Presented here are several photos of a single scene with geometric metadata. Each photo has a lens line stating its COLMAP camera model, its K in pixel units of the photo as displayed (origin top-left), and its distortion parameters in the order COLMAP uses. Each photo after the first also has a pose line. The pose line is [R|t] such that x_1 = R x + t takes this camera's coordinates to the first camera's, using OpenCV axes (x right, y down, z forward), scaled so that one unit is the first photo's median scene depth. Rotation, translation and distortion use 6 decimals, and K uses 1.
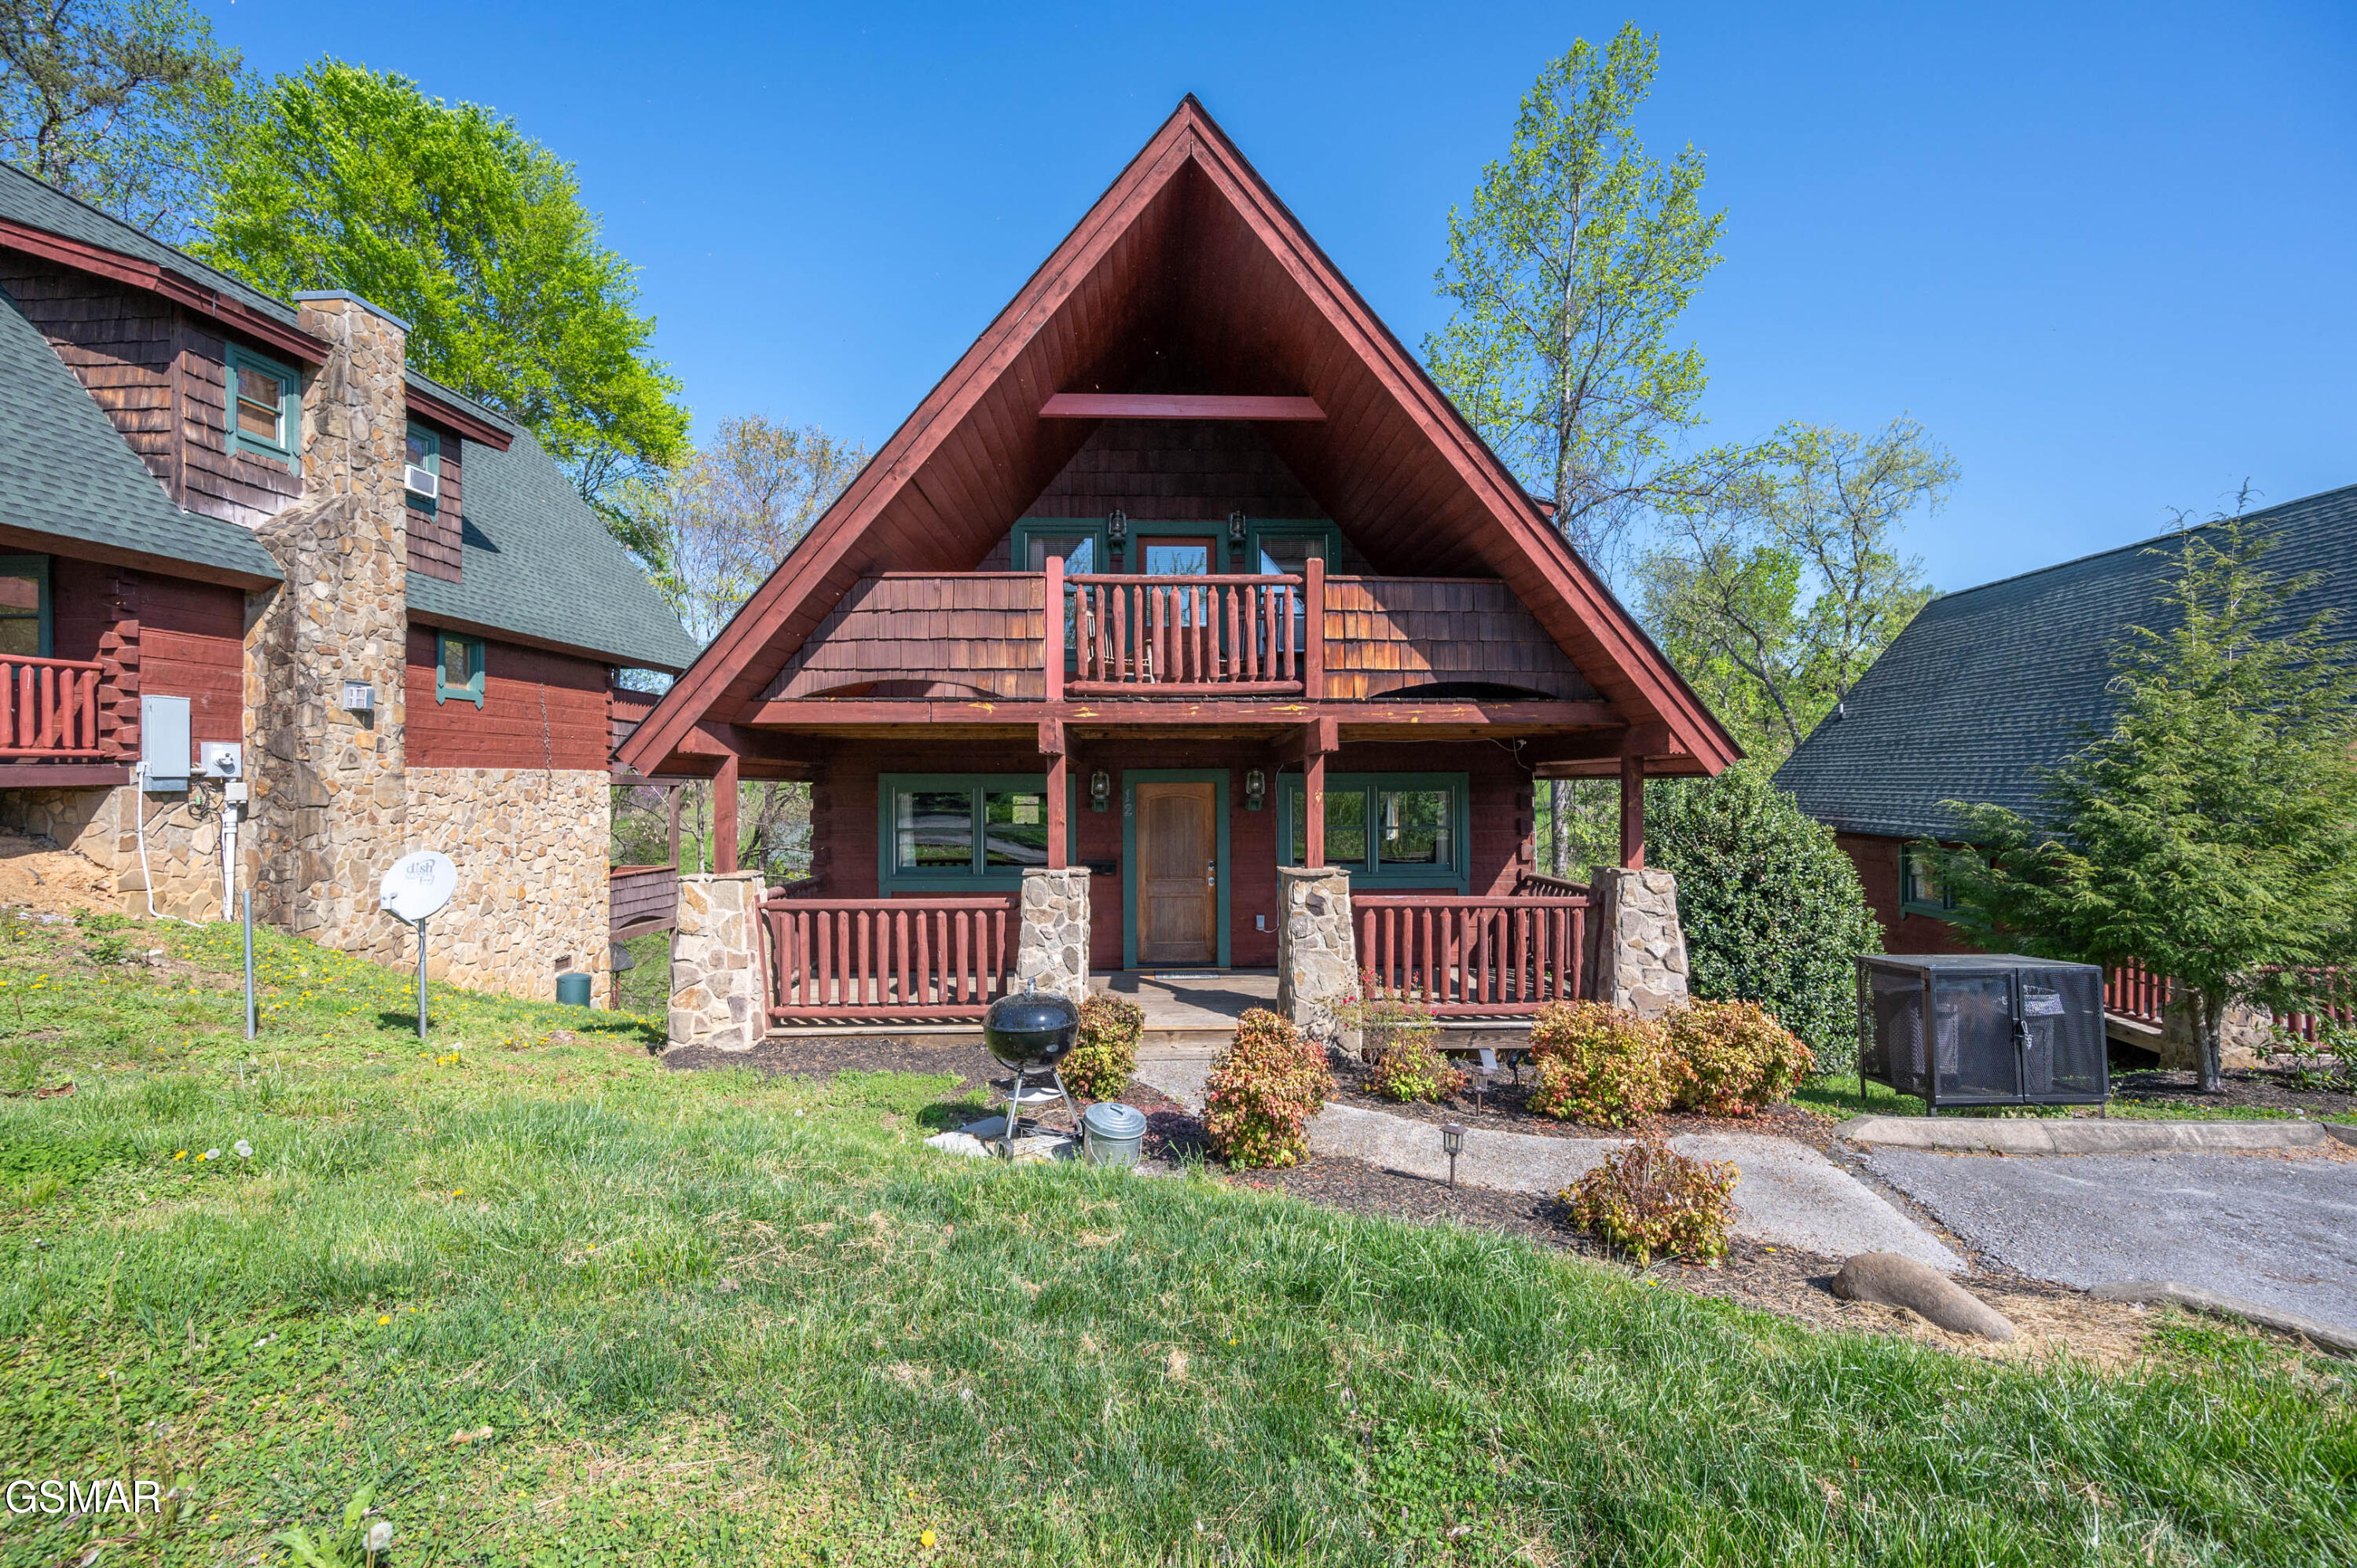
lens RADIAL K [[945.3, 0, 1199.7], [0, 945.3, 775.6], [0, 0, 1]] dist [-0.000042, -0.000396]
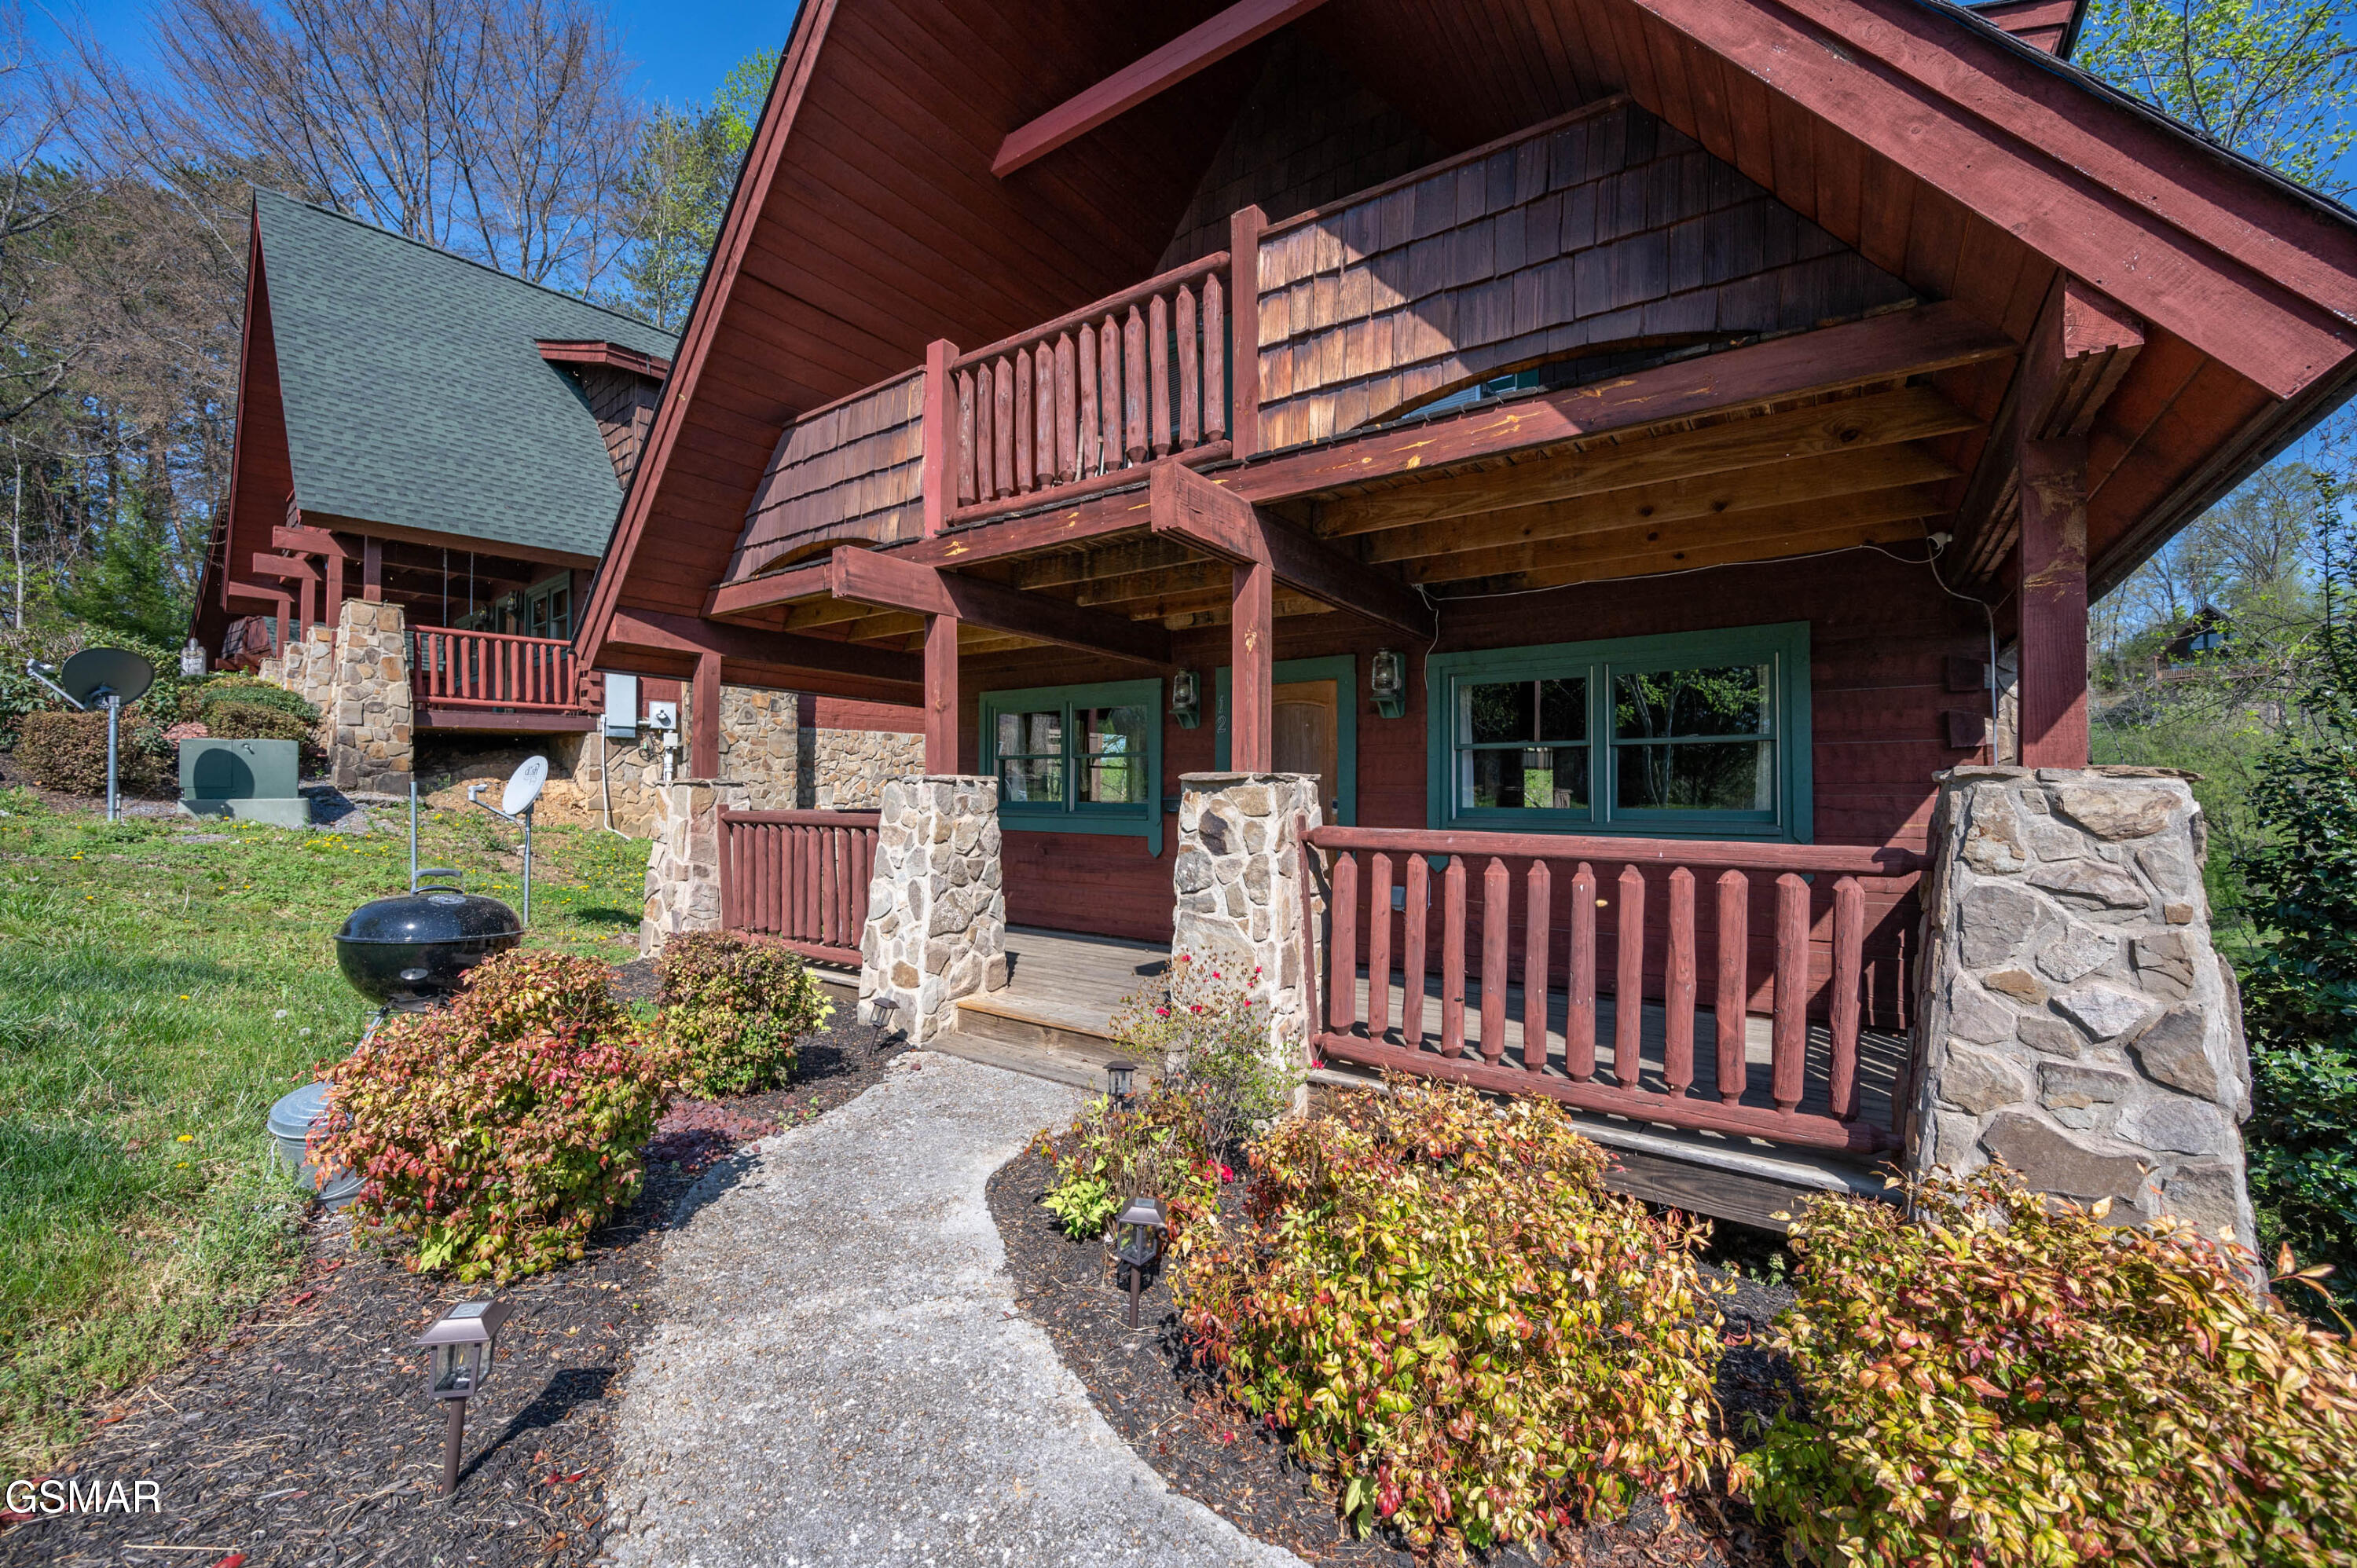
lens RADIAL K [[945.3, 0, 1178.1], [0, 945.3, 779.8], [0, 0, 1]] dist [-0.000042, -0.000396]
pose [[0.786287, -0.004335, -0.617846, 0.359221], [-0.000371, 0.999972, -0.007487, 0.089443], [0.617861, 0.006116, 0.786263, 0.457585]]
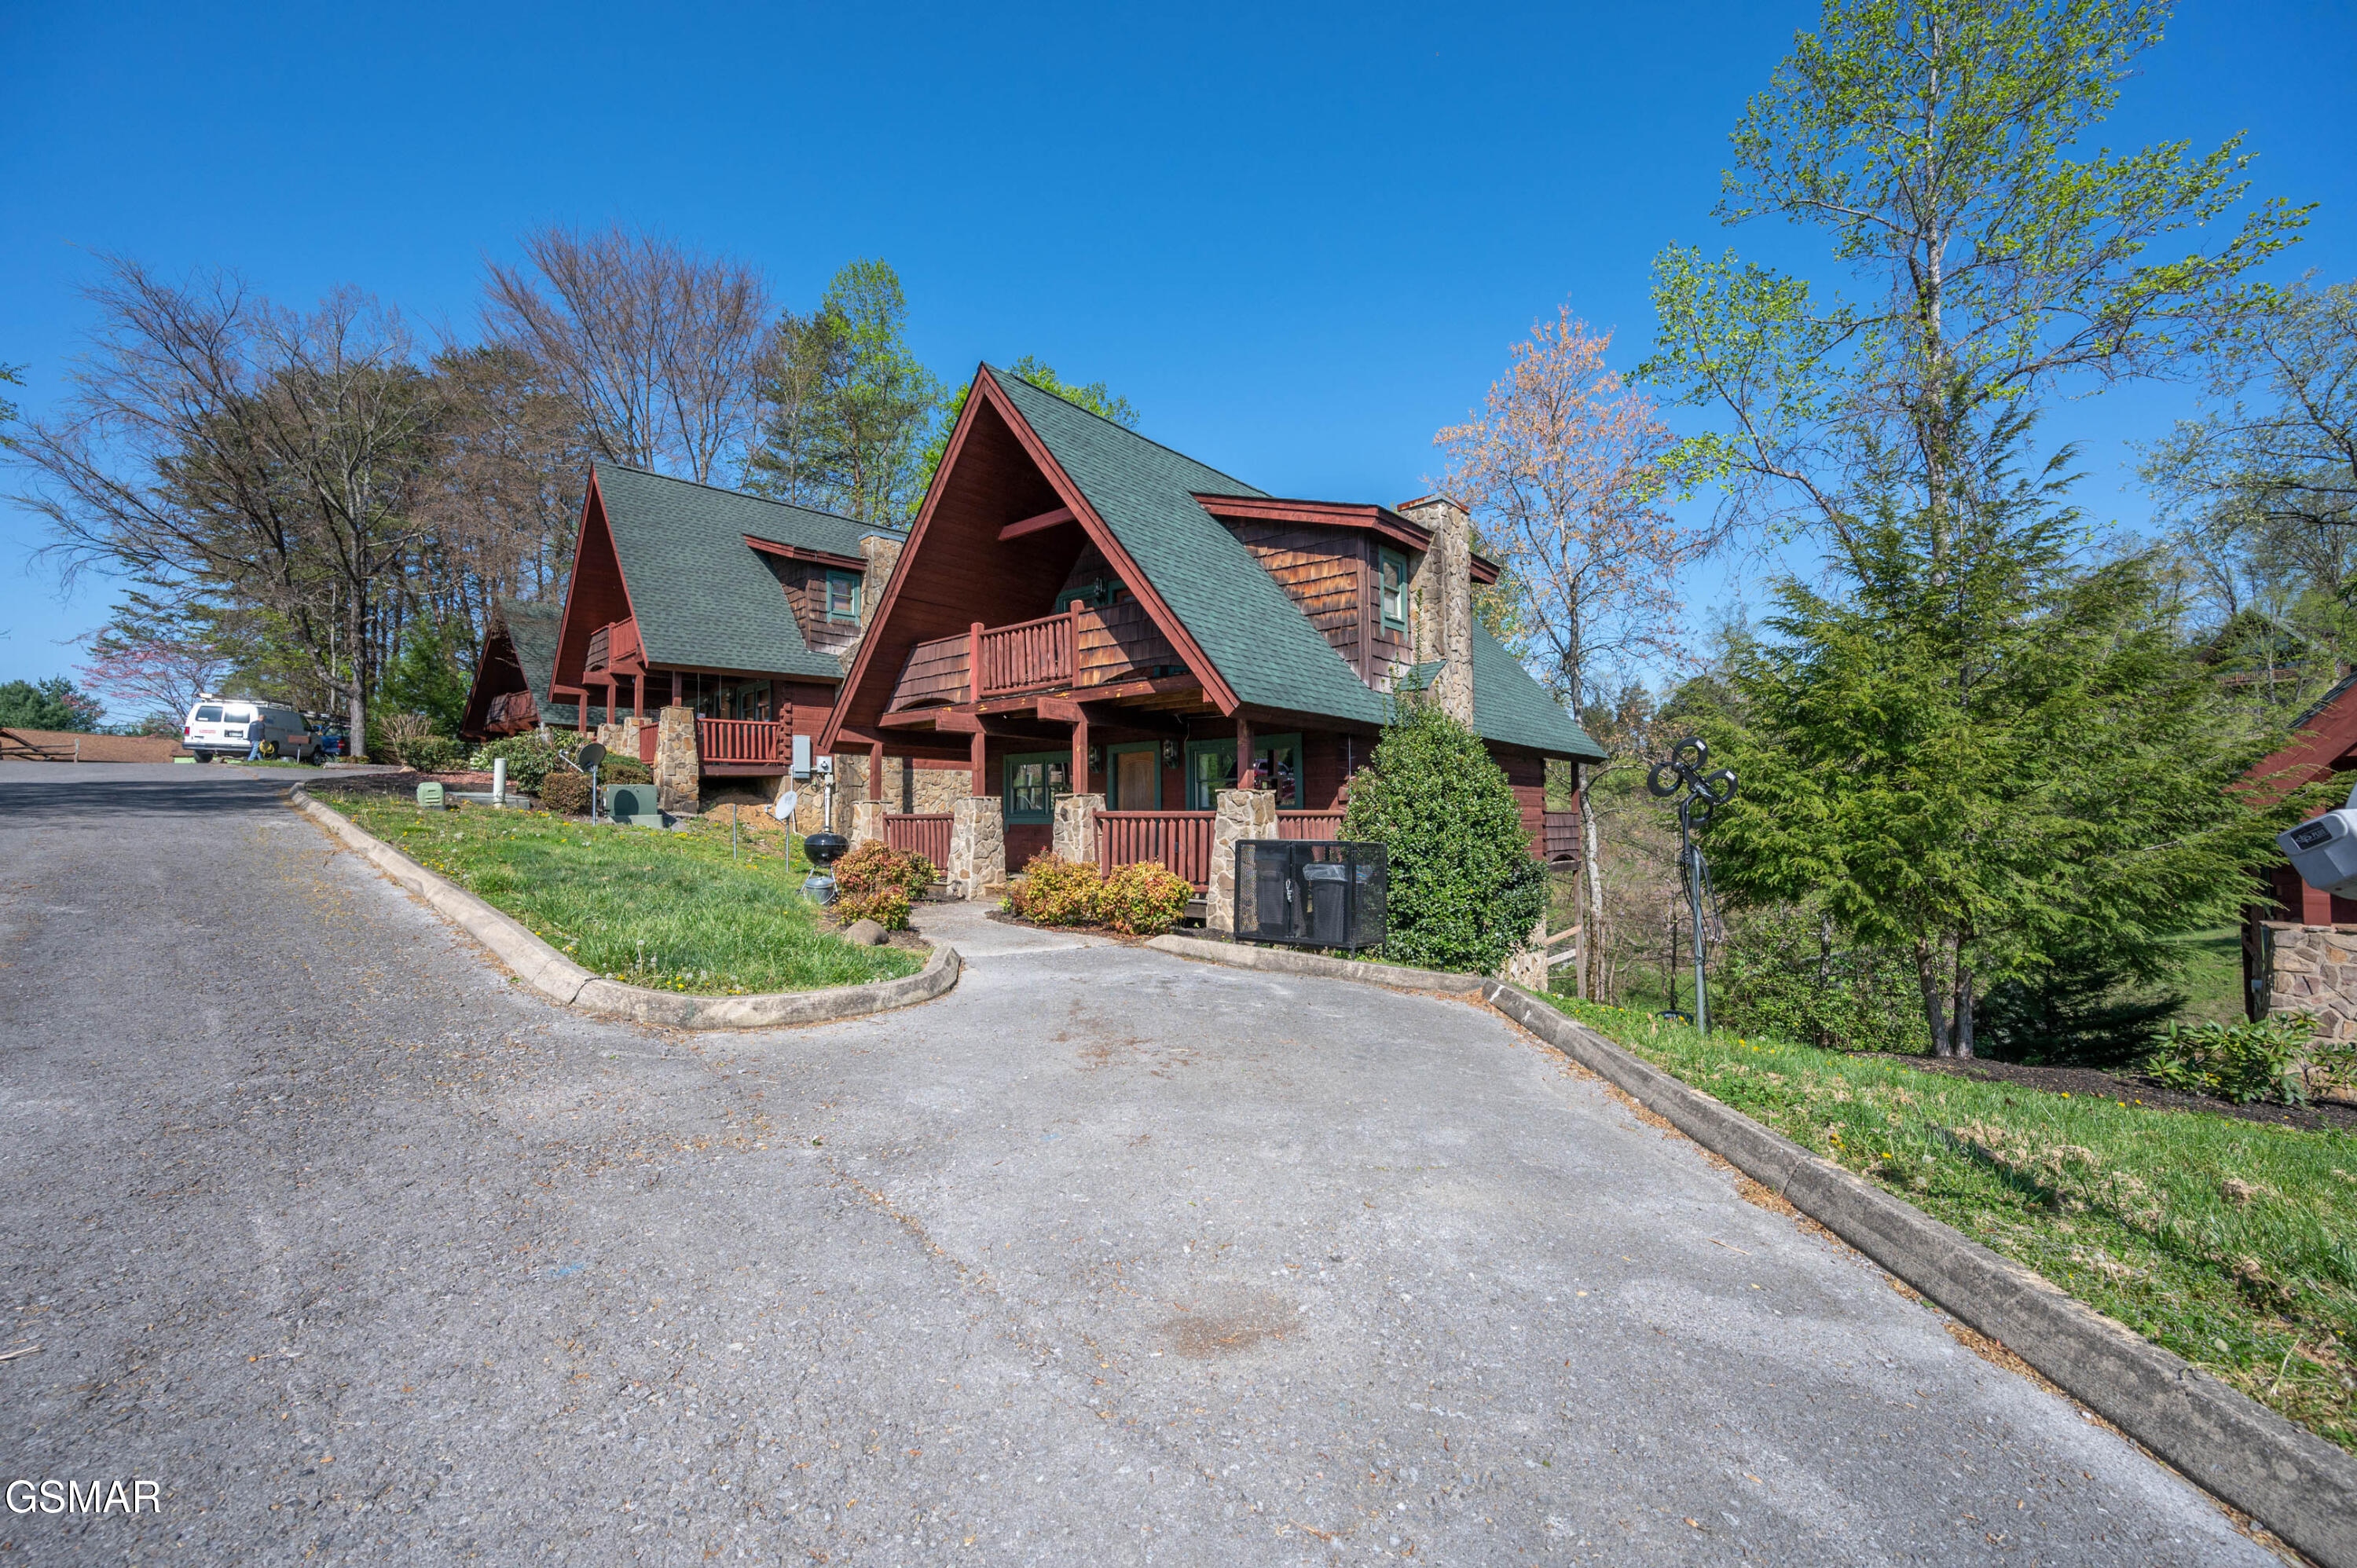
lens RADIAL K [[945.3, 0, 1187.6], [0, 945.3, 780.2], [0, 0, 1]] dist [-0.000042, -0.000396]
pose [[0.745551, -0.031575, -0.665700, 1.107789], [0.015107, 0.999421, -0.030485, 0.106624], [0.666278, 0.012671, 0.745596, -0.054731]]
